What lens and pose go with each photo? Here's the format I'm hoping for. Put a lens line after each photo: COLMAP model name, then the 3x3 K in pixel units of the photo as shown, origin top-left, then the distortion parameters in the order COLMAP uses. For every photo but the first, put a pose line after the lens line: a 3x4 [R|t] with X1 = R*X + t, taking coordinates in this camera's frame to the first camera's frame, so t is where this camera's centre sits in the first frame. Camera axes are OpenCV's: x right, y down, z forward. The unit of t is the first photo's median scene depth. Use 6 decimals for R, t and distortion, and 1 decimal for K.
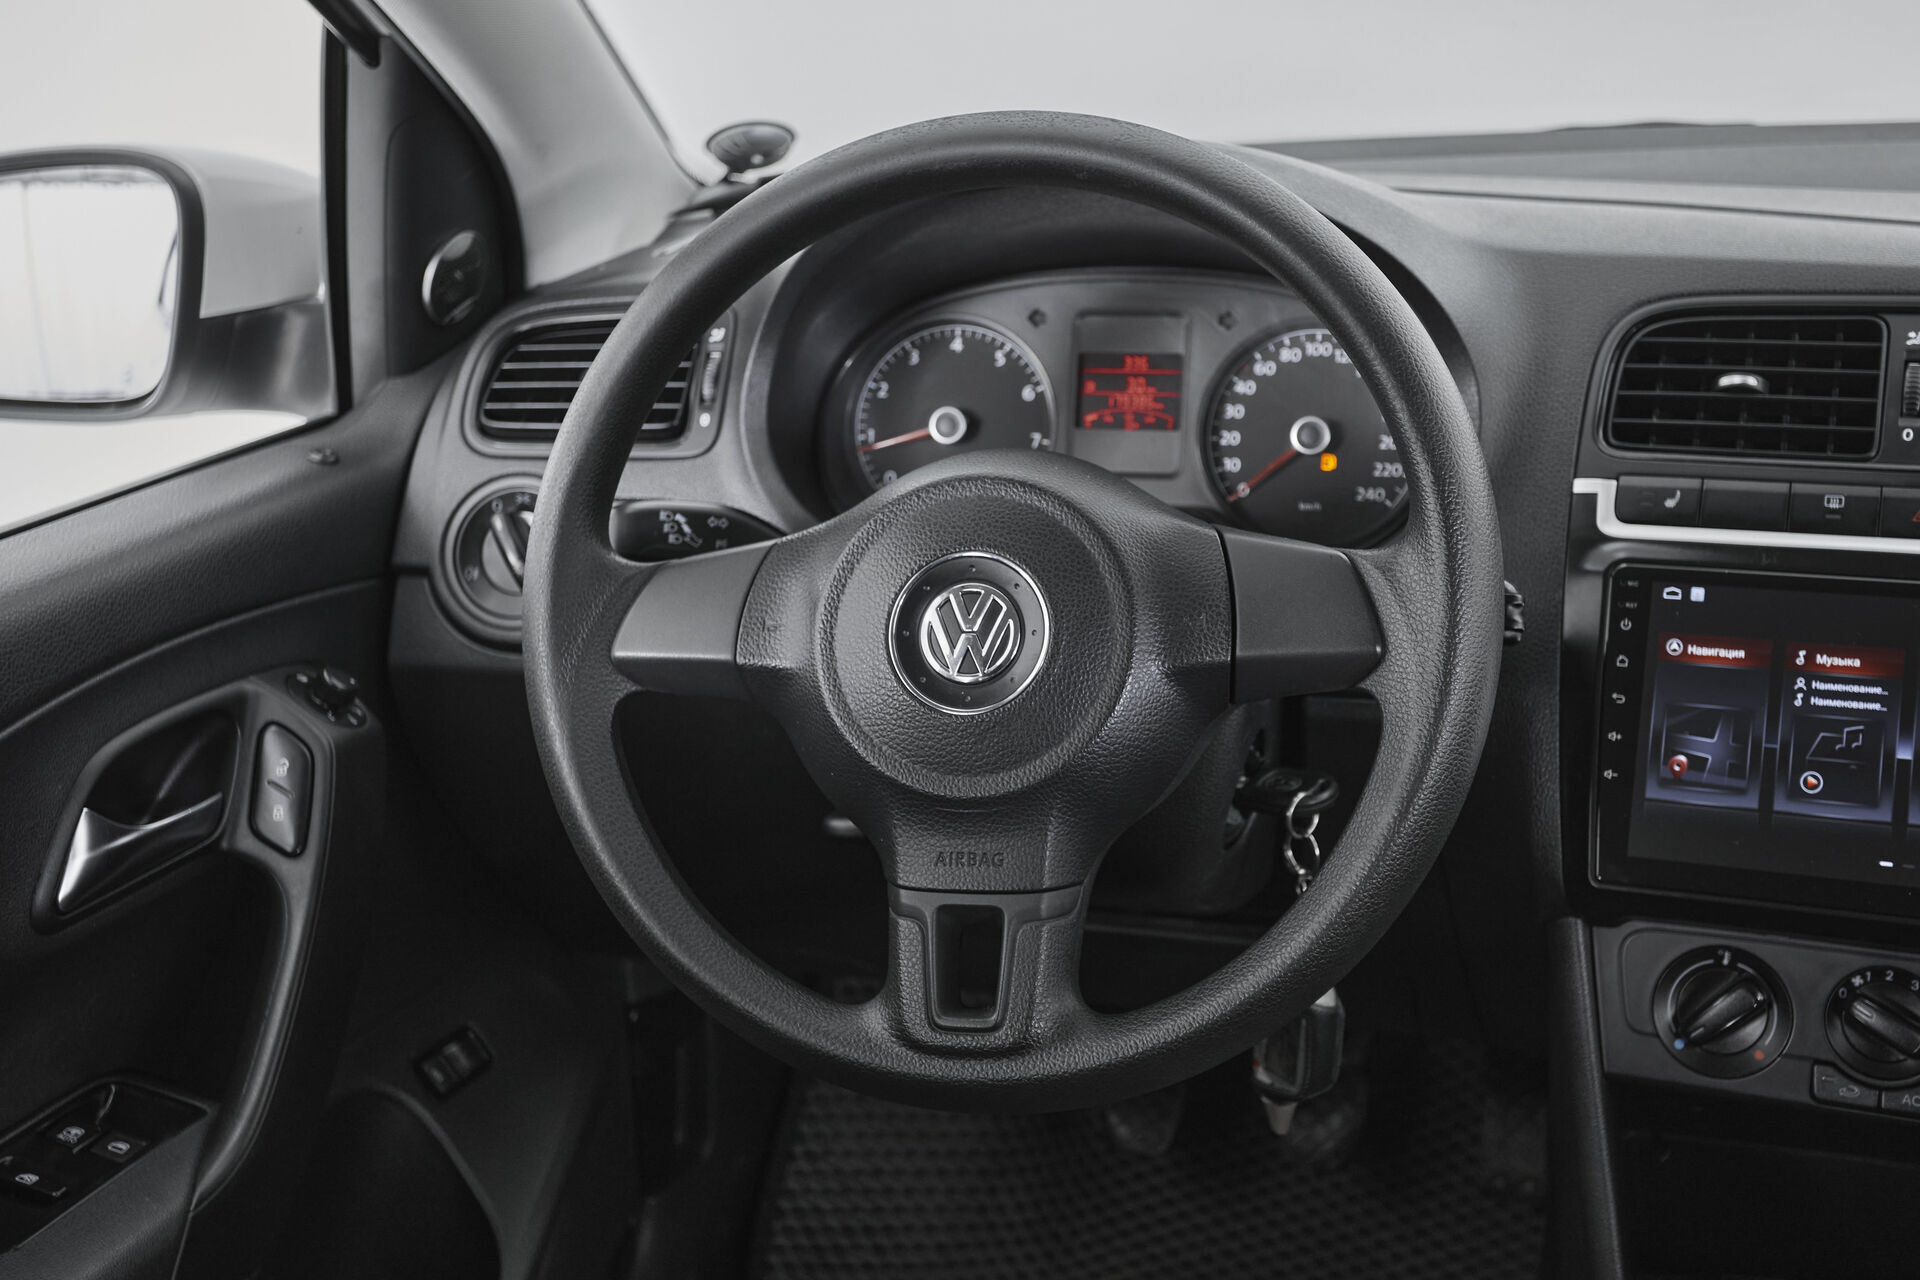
lens RADIAL K [[2212.6, 0, 960.0], [0, 2212.6, 640.0], [0, 0, 1]] dist [-0.000963, 0.146185]
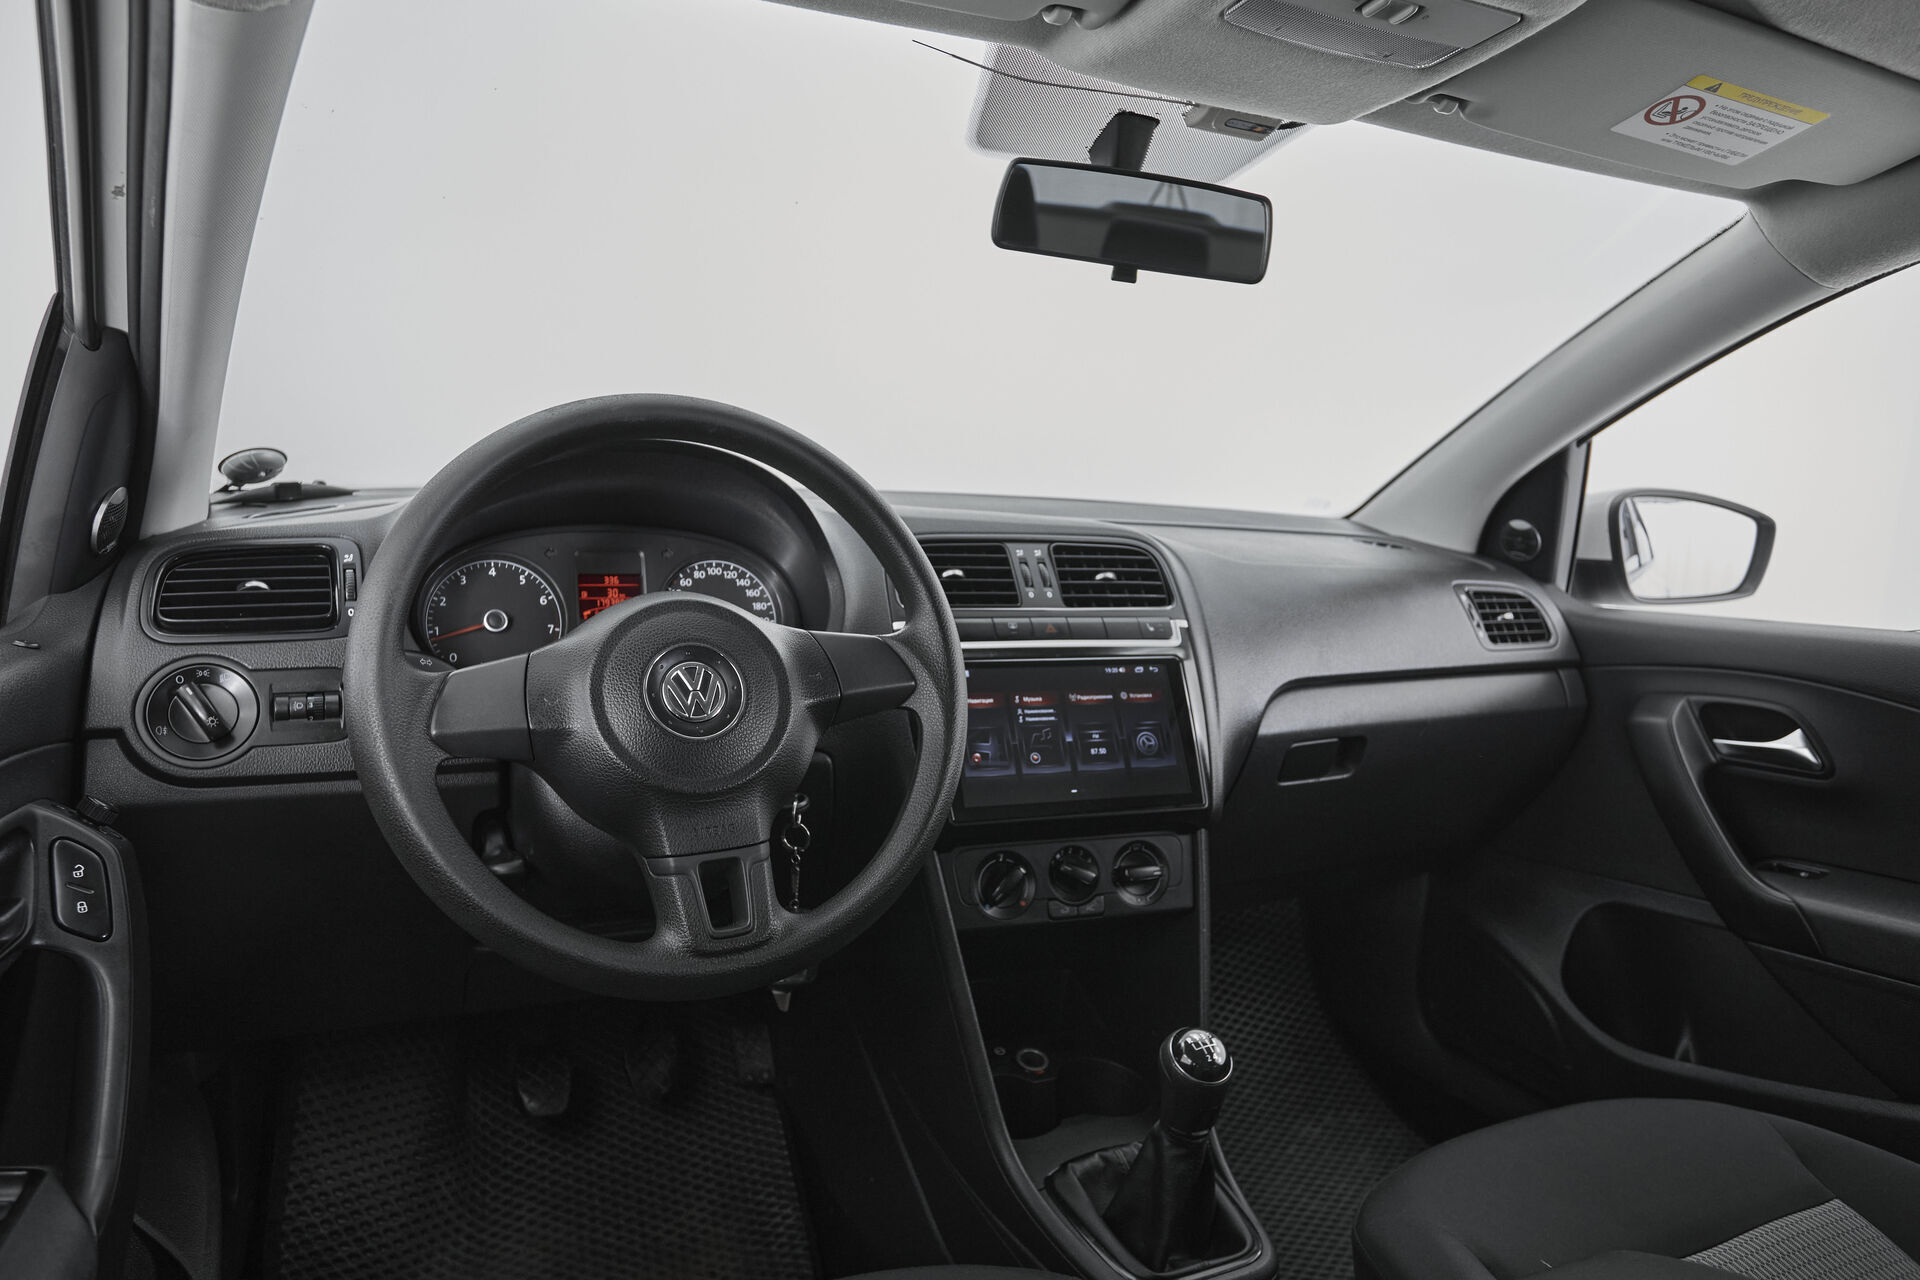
lens RADIAL K [[1242.6, 0, 948.7], [0, 1242.6, 643.5], [0, 0, 1]] dist [-0.084539, 0.068328]
pose [[0.755360, -0.020346, 0.654994, -0.391554], [0.145345, 0.979825, -0.137180, 0.099652], [-0.638989, 0.198820, 0.743077, 0.177938]]
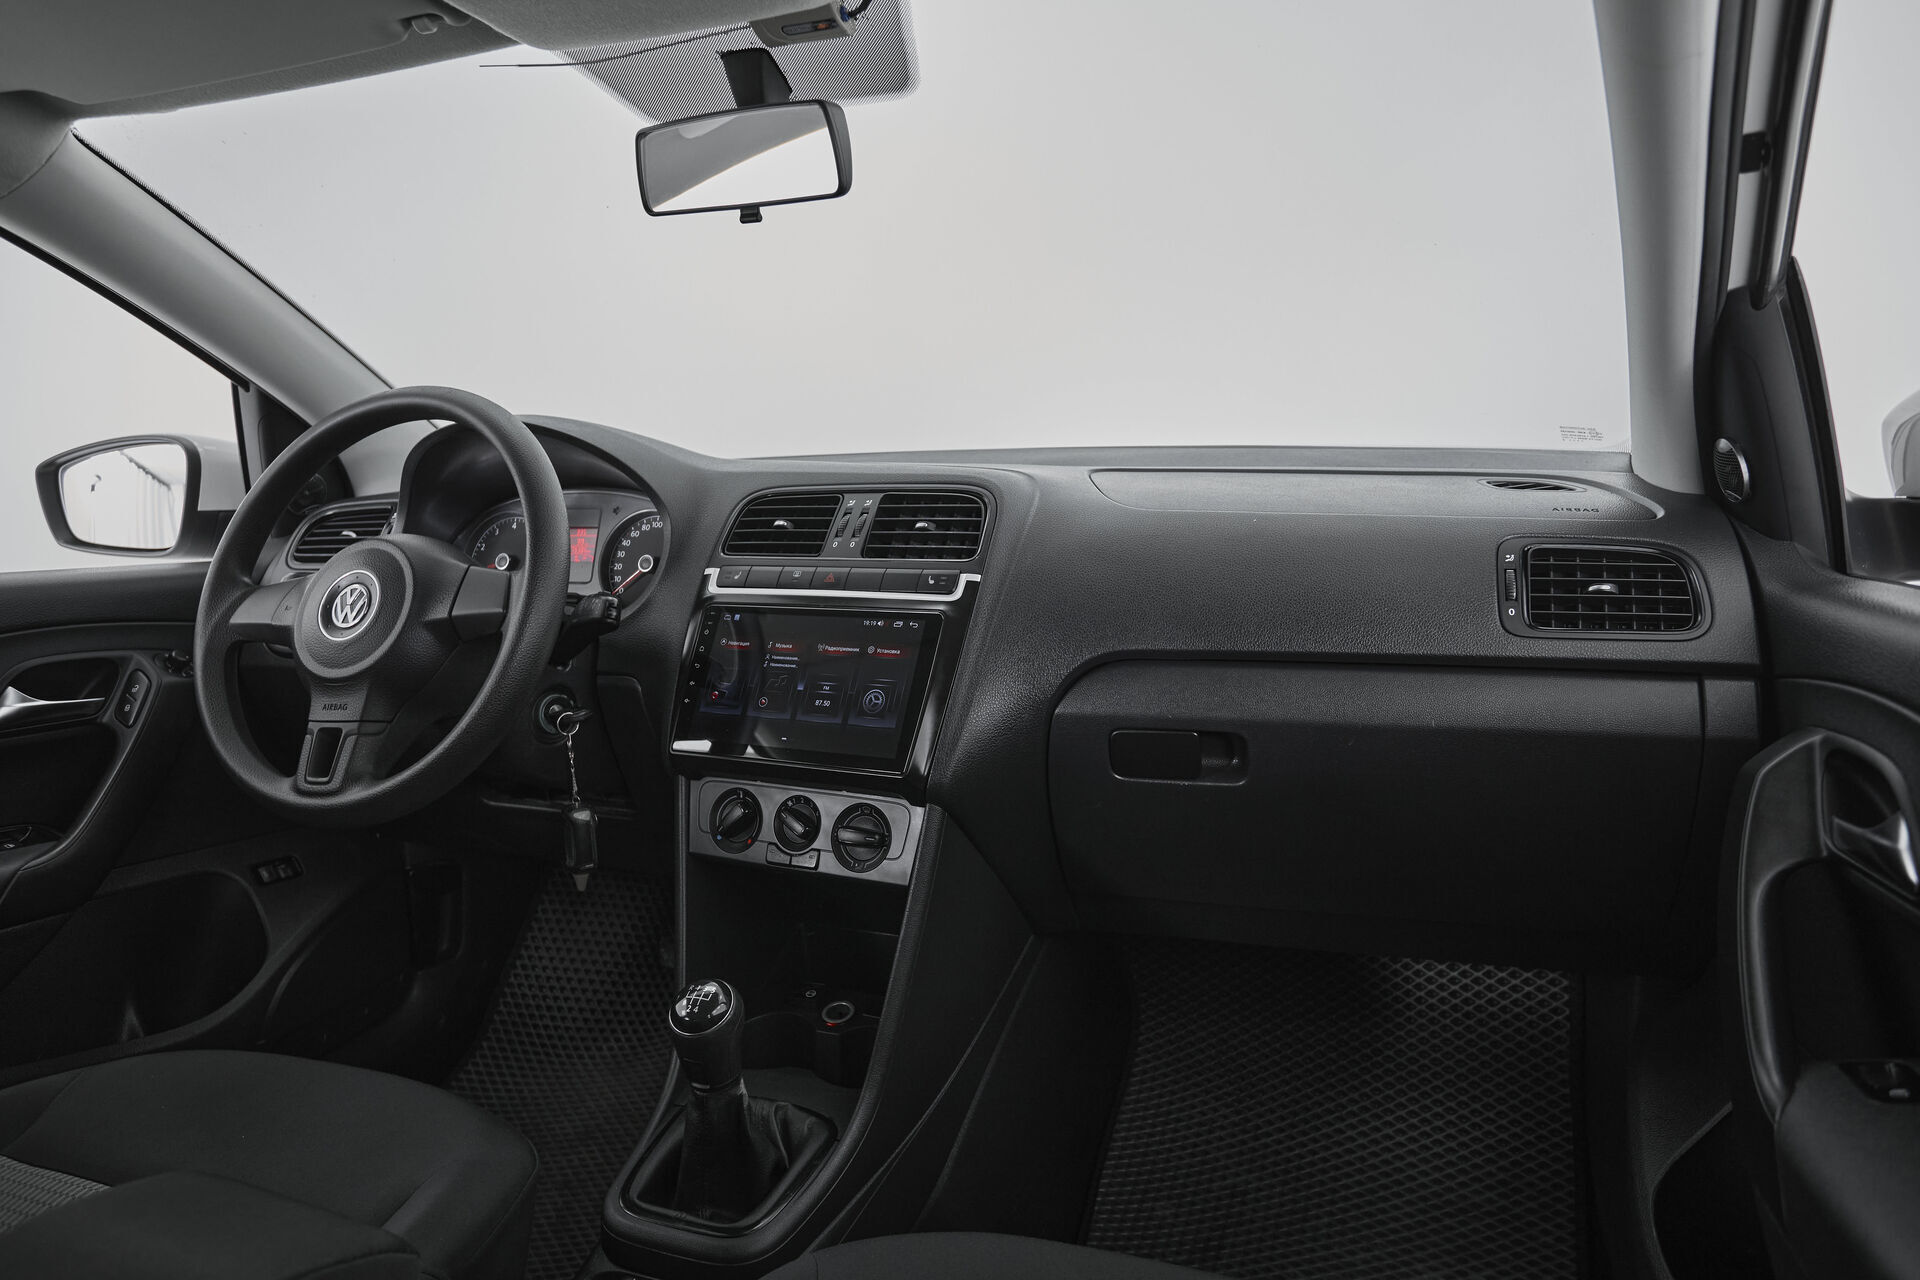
lens RADIAL K [[1246.4, 0, 960.0], [0, 1246.4, 640.0], [0, 0, 1]] dist [-0.051268, 0.002417]
pose [[0.995350, 0.030100, -0.091504, 0.632261], [-0.045518, 0.984150, -0.171396, 0.186524], [0.084894, 0.174764, 0.980944, -0.125216]]
